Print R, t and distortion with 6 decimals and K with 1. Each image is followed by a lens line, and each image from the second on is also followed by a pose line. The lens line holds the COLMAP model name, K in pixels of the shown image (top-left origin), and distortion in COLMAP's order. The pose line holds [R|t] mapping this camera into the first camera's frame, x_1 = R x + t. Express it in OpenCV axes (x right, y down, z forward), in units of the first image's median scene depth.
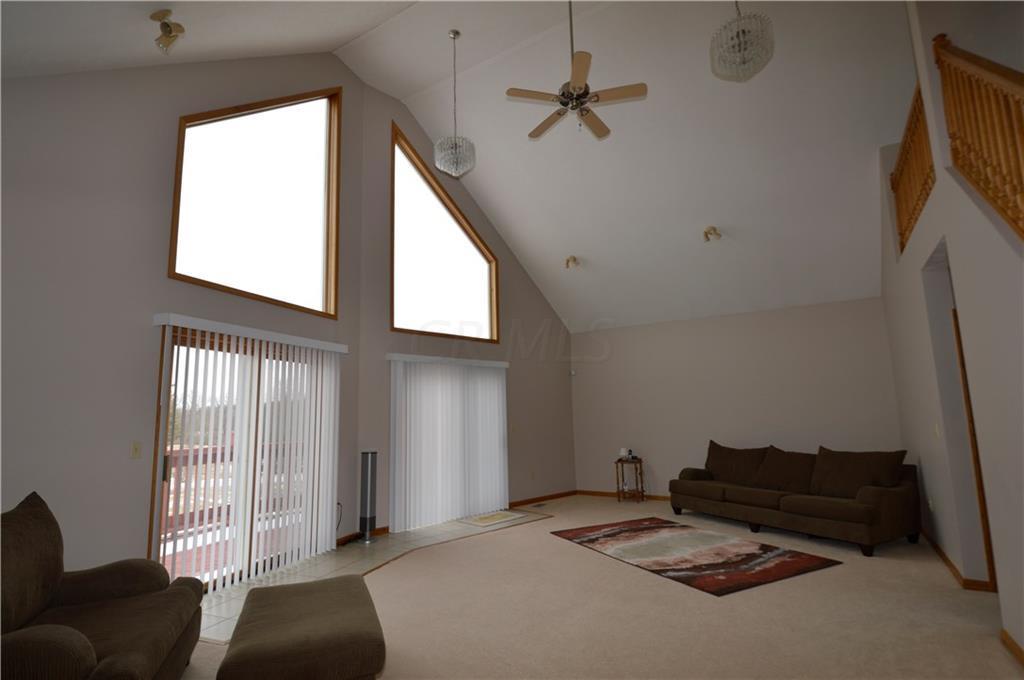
lens RADIAL K [[485.0, 0, 510.0], [0, 485.0, 347.8], [0, 0, 1]] dist [0.004030, -0.020018]
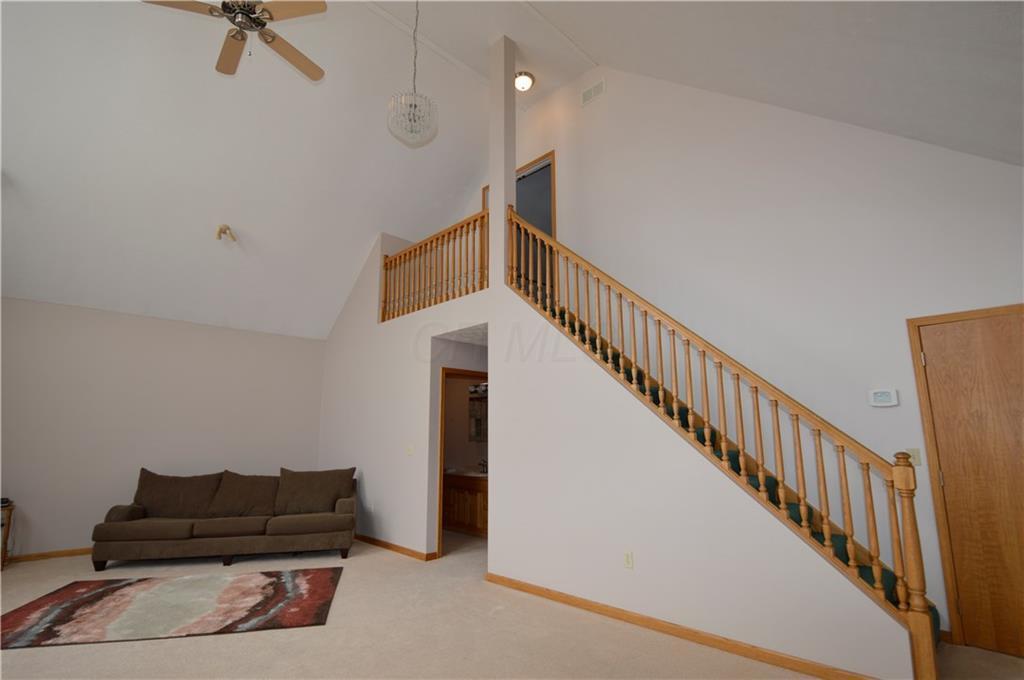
lens RADIAL K [[485.4, 0, 510.0], [0, 485.4, 350.2], [0, 0, 1]] dist [0.000286, -0.011016]
pose [[0.227145, 0.186961, 0.955746, -0.336431], [-0.140224, 0.977451, -0.157881, 0.052537], [-0.963713, -0.098157, 0.248239, 0.301762]]
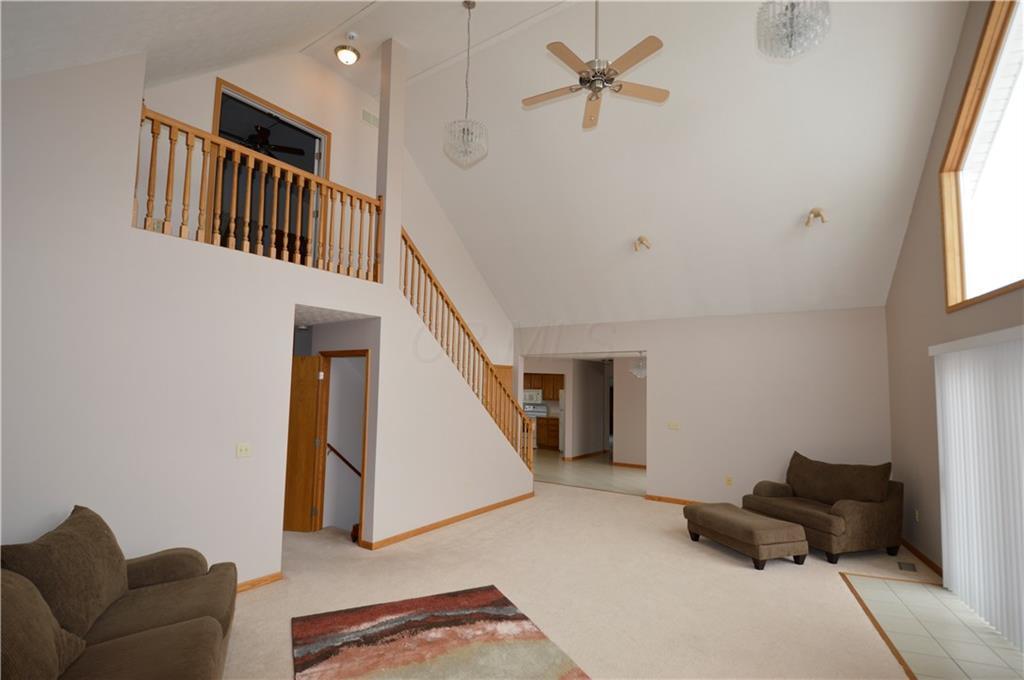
lens RADIAL K [[485.0, 0, 510.0], [0, 485.0, 347.8], [0, 0, 1]] dist [0.004030, -0.020018]
pose [[-0.998536, 0.005502, 0.053818, 0.213479], [-0.006690, 0.974622, -0.223756, 0.140781], [-0.053684, -0.223788, -0.973158, 1.502257]]
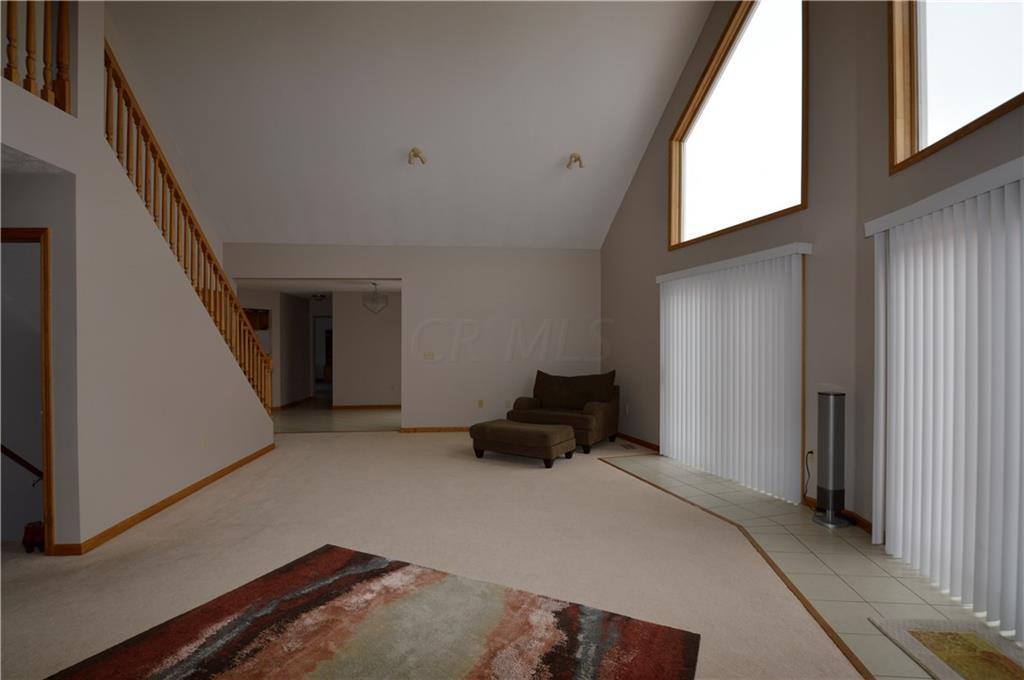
lens RADIAL K [[484.3, 0, 512.2], [0, 484.3, 348.5], [0, 0, 1]] dist [-0.001179, -0.009810]
pose [[-0.806410, 0.029612, -0.590615, 0.450390], [0.103098, 0.990490, -0.091107, 0.174894], [0.582300, -0.134361, -0.801794, 1.312014]]
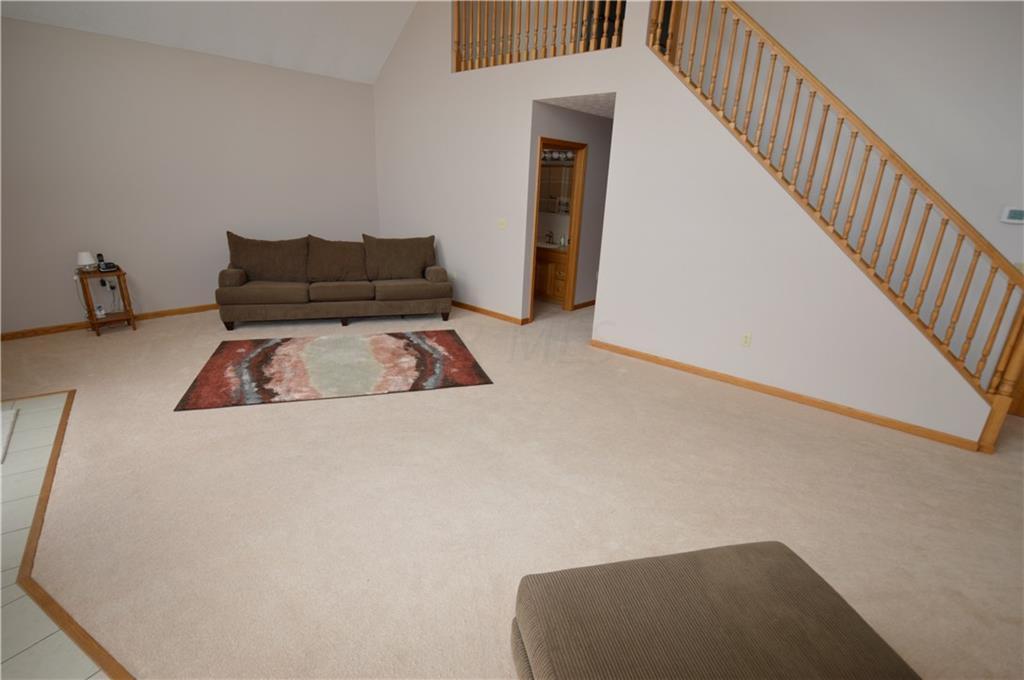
lens RADIAL K [[484.3, 0, 512.2], [0, 484.3, 348.5], [0, 0, 1]] dist [-0.001179, -0.009810]
pose [[0.160082, -0.296825, 0.941418, -0.415549], [-0.185214, 0.927747, 0.324009, 0.033742], [-0.969572, -0.226232, 0.093539, 0.570750]]
